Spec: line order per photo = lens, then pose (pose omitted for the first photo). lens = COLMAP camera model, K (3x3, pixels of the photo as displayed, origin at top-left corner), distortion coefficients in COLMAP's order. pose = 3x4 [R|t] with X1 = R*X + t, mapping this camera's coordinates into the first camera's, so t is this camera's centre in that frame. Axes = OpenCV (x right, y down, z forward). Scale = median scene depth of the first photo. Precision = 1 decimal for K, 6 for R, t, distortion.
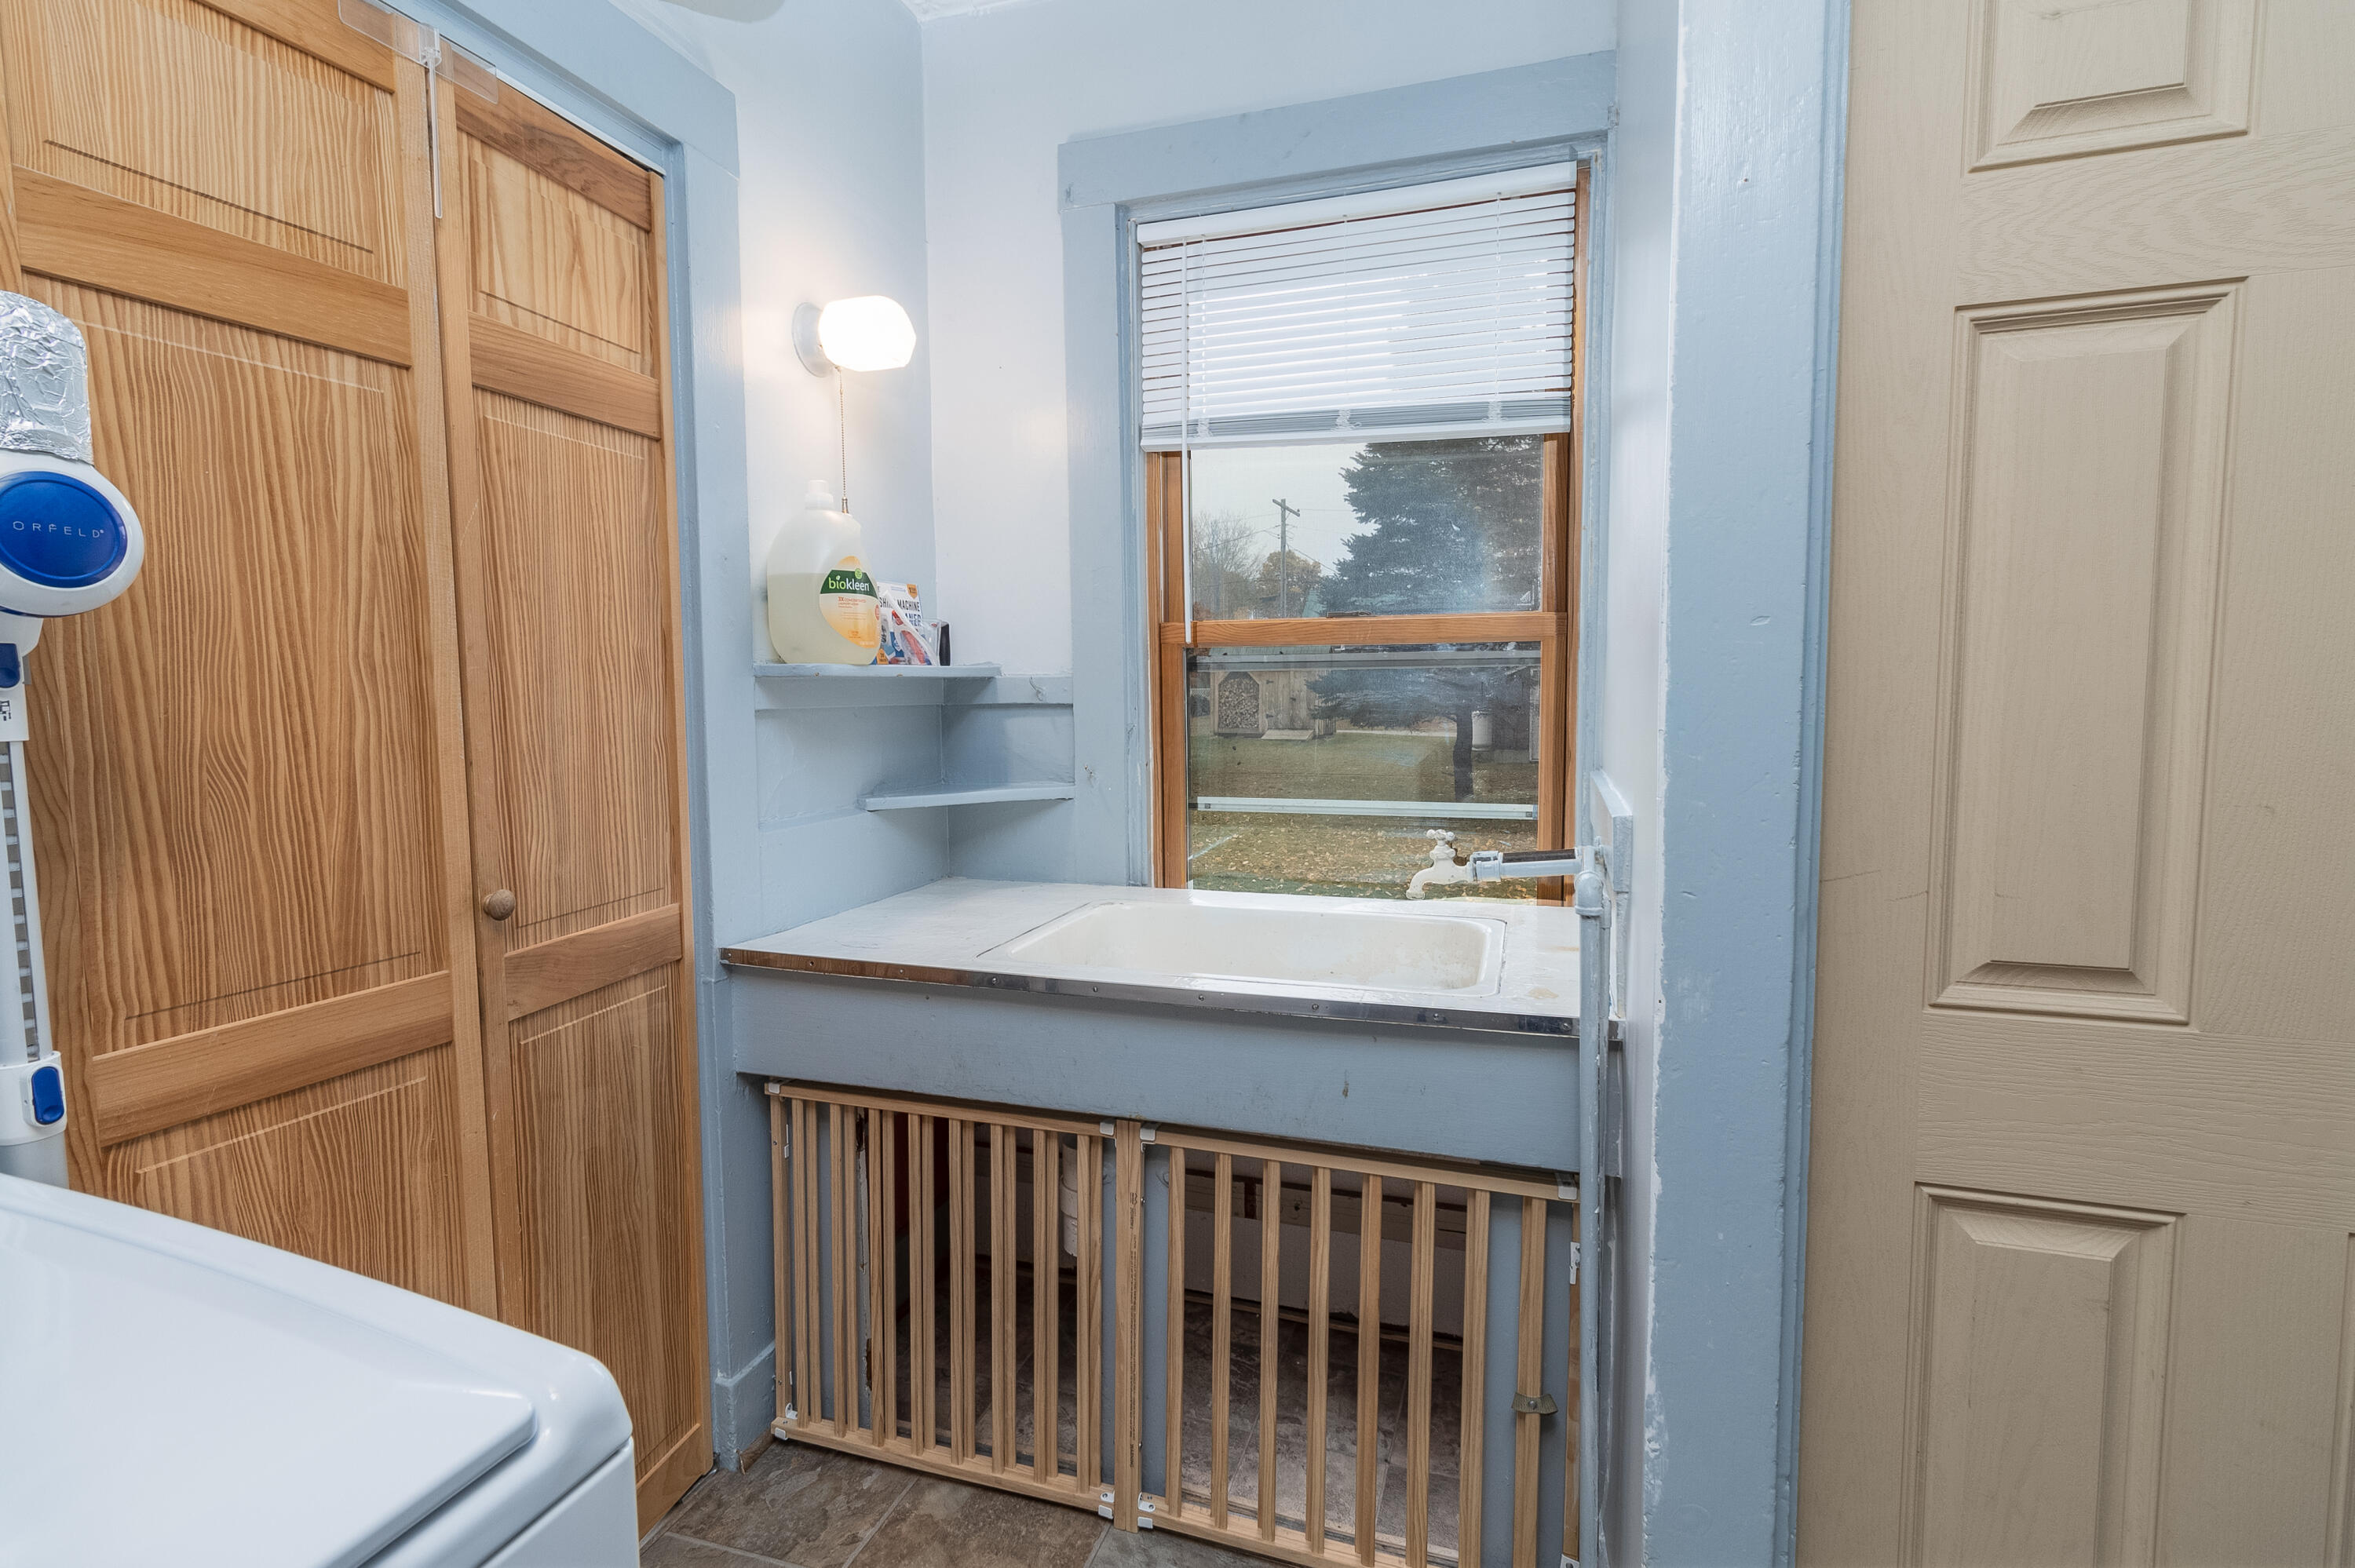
lens RADIAL K [[1080.1, 0, 1186.1], [0, 1080.1, 772.6], [0, 0, 1]] dist [-0.000121, 0.000573]
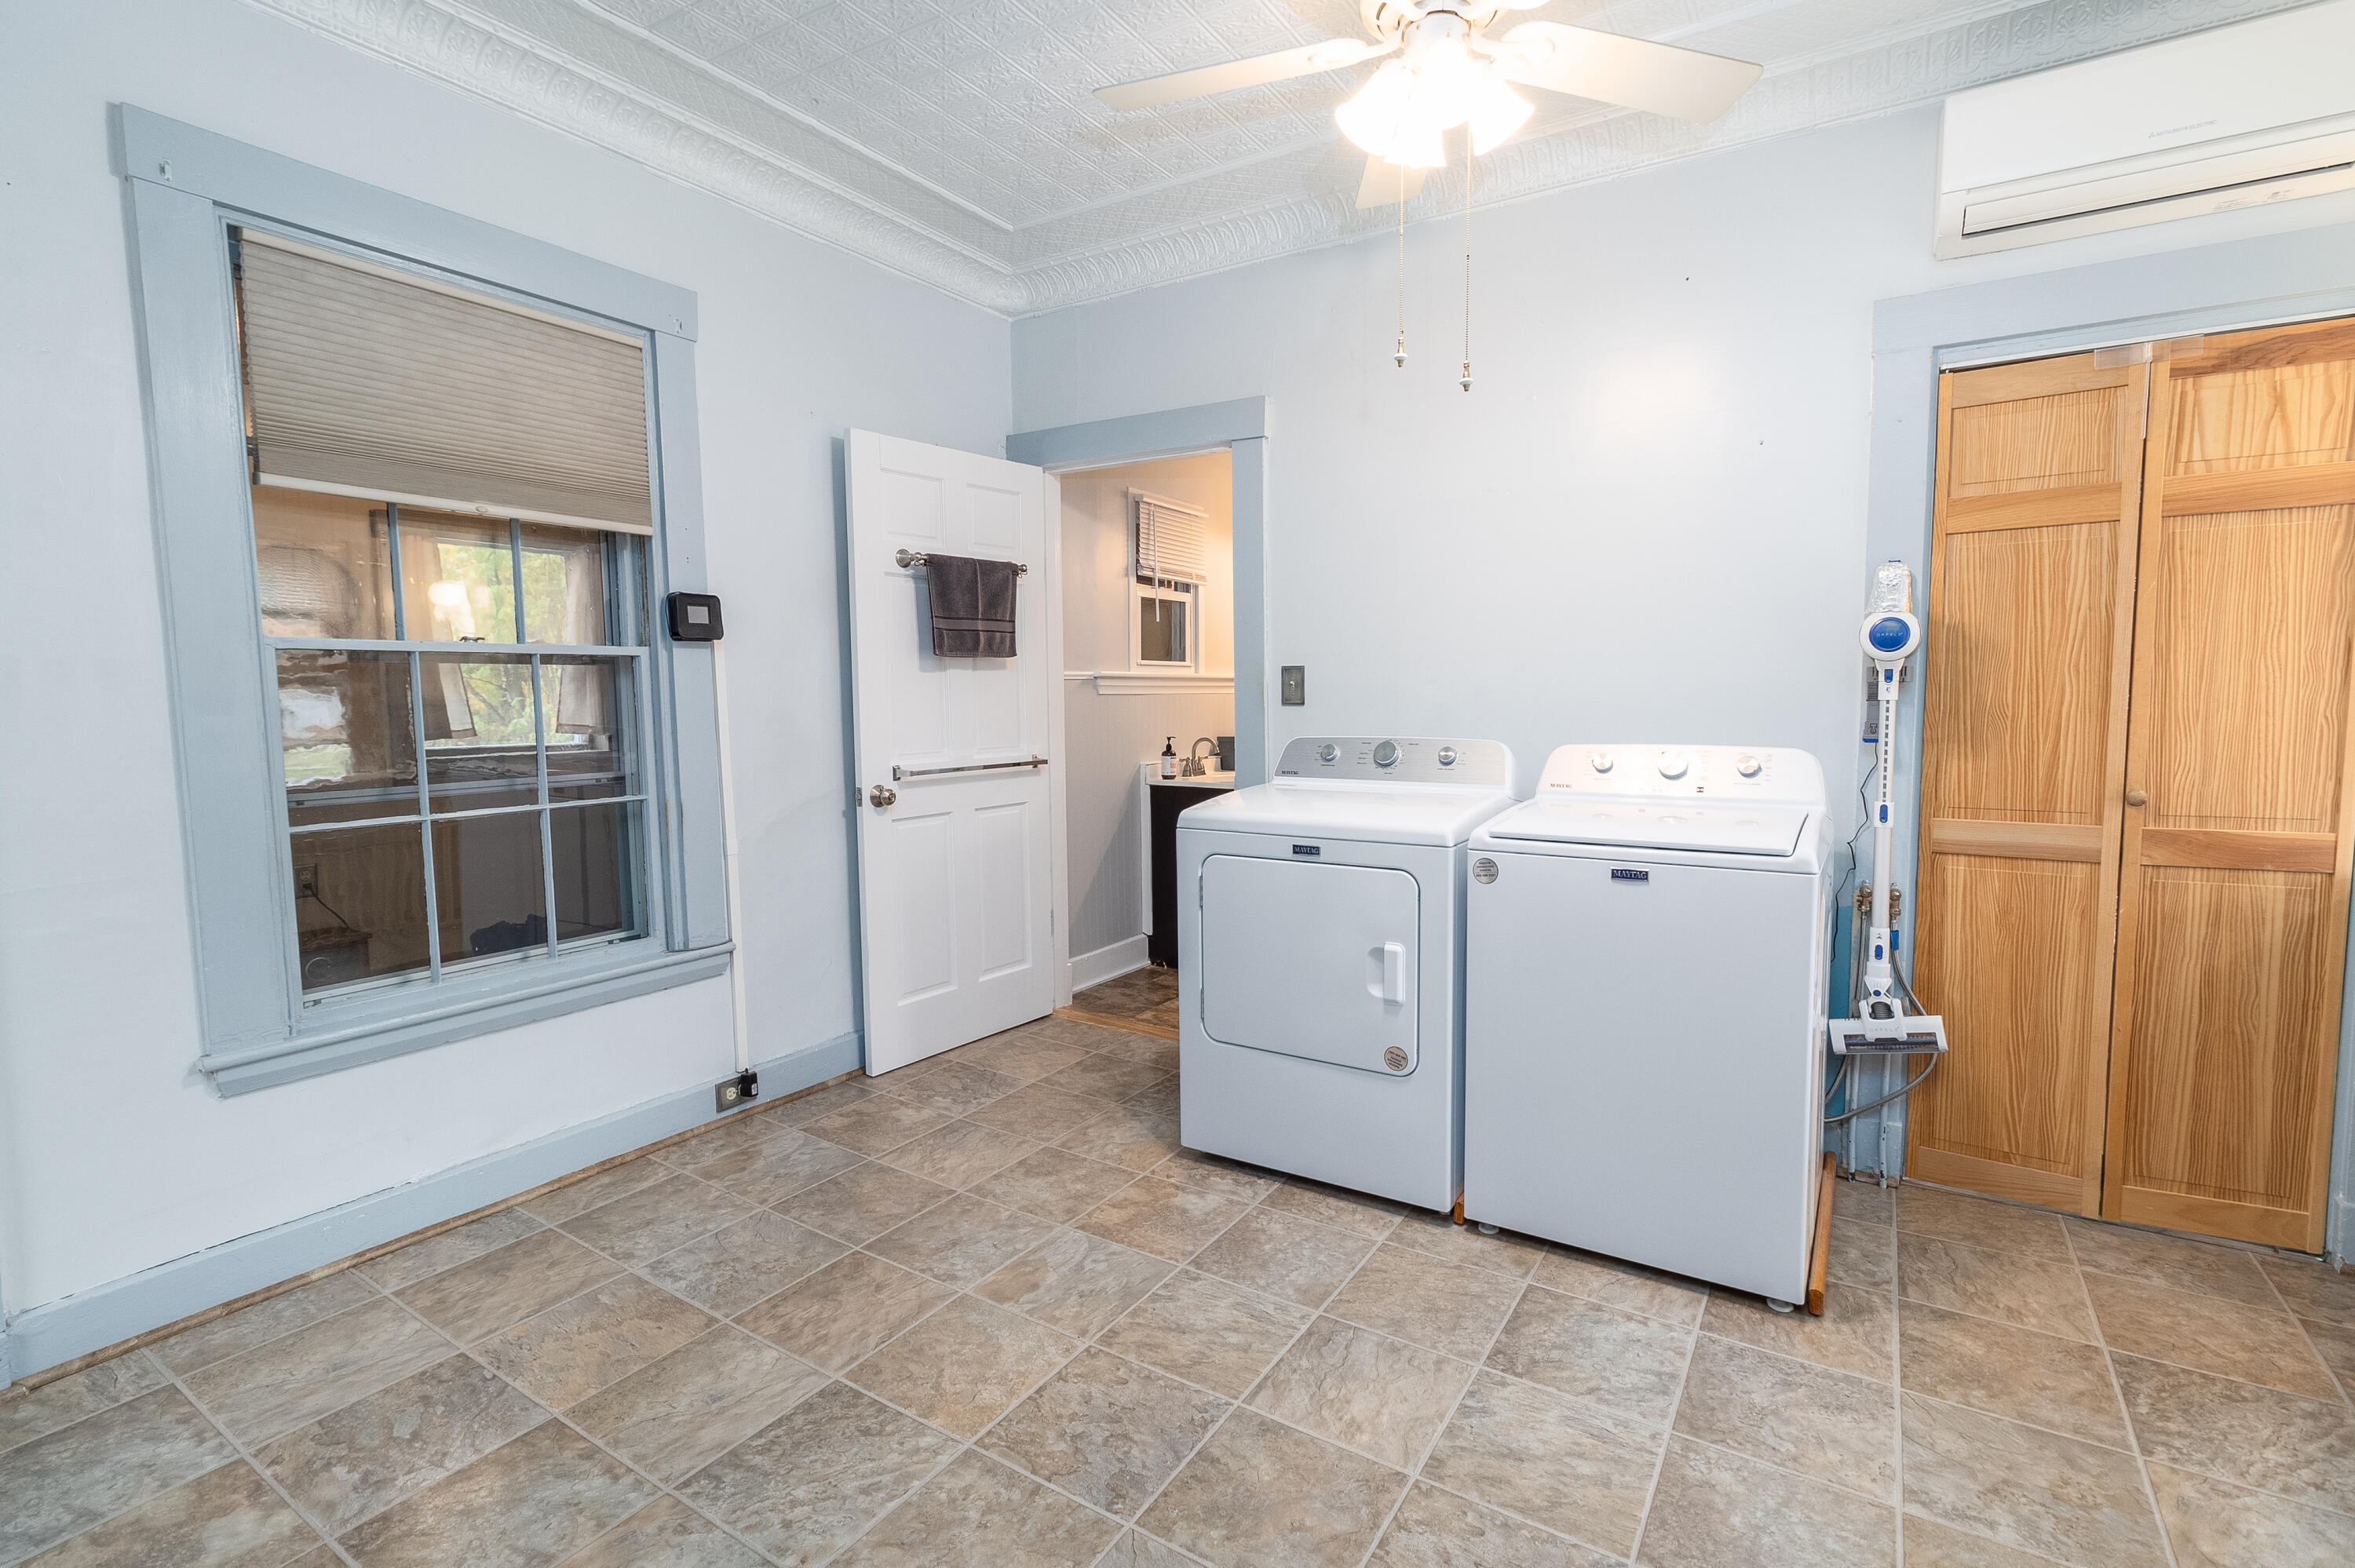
lens RADIAL K [[1080.1, 0, 1193.2], [0, 1080.1, 773.8], [0, 0, 1]] dist [-0.000121, 0.000573]
pose [[-0.240806, 0.085651, -0.966787, 1.405714], [-0.064876, 0.992450, 0.104084, -0.006080], [0.968403, 0.087785, -0.233431, -0.125851]]
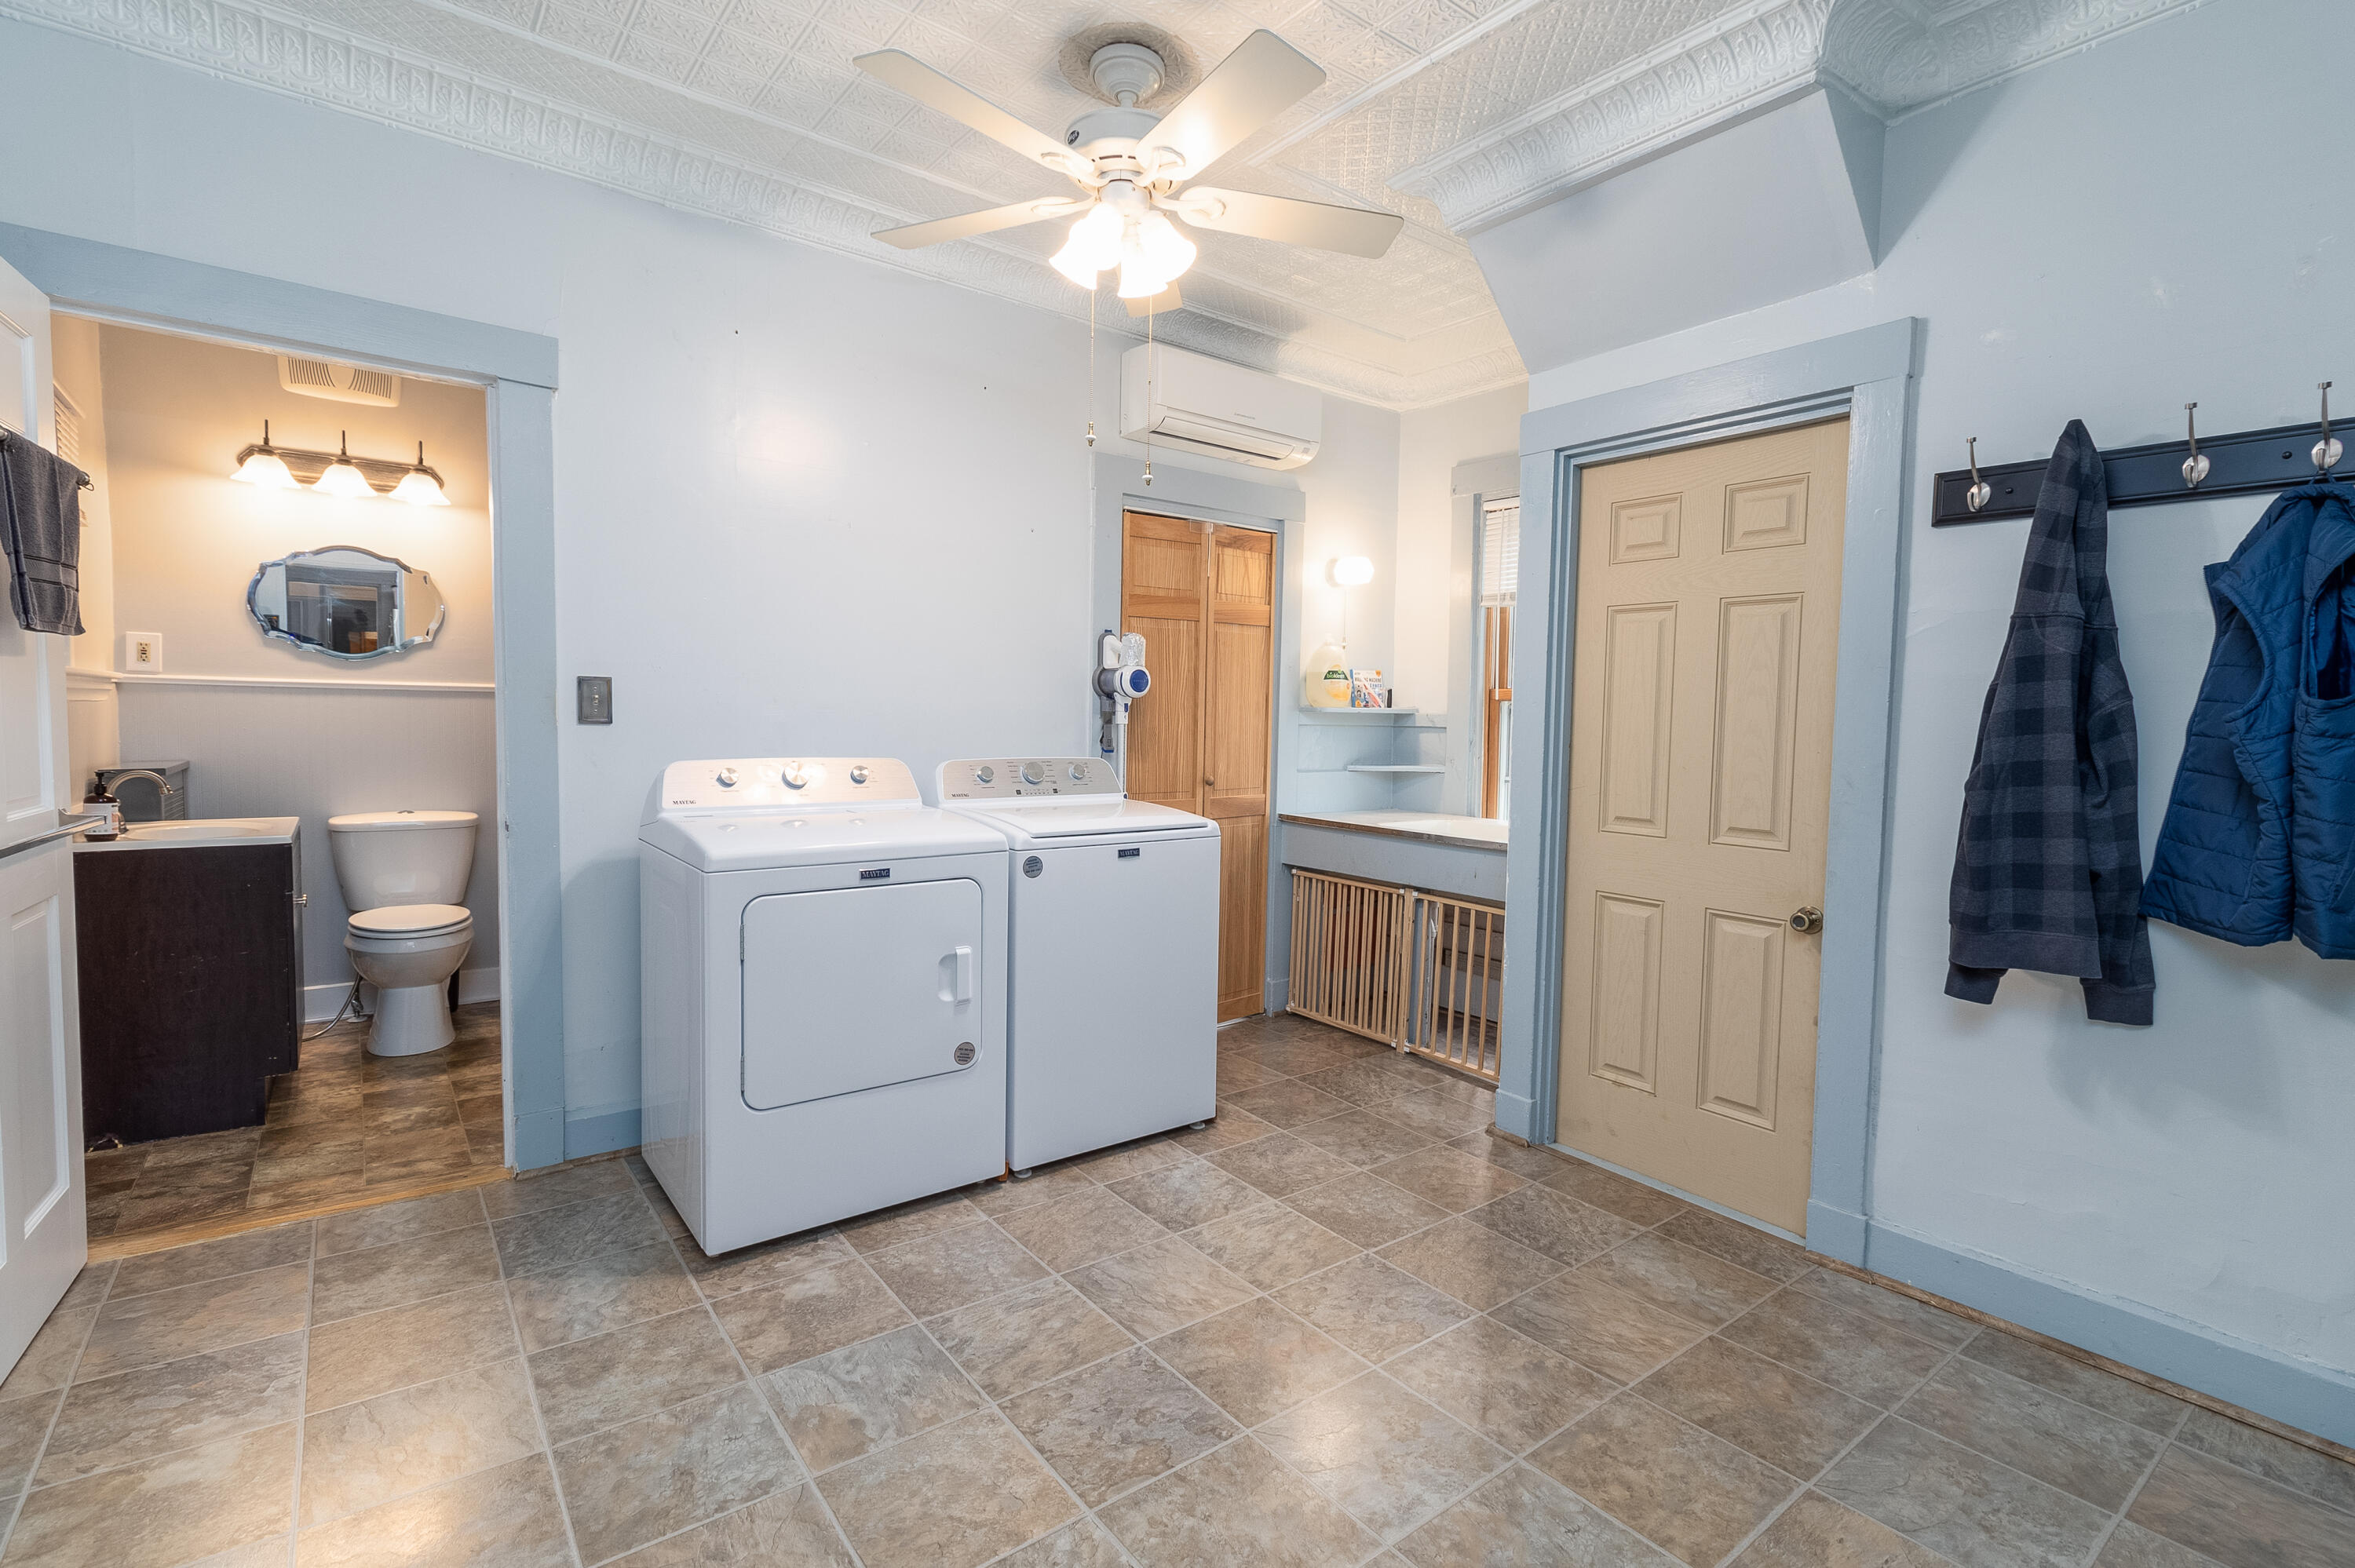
lens RADIAL K [[1080.1, 0, 1192.4], [0, 1080.1, 772.2], [0, 0, 1]] dist [-0.000121, 0.000573]
pose [[0.827637, 0.054332, -0.558629, 1.029401], [-0.068567, 0.997636, -0.004556, 0.104002], [0.557060, 0.042074, 0.829405, -1.567241]]
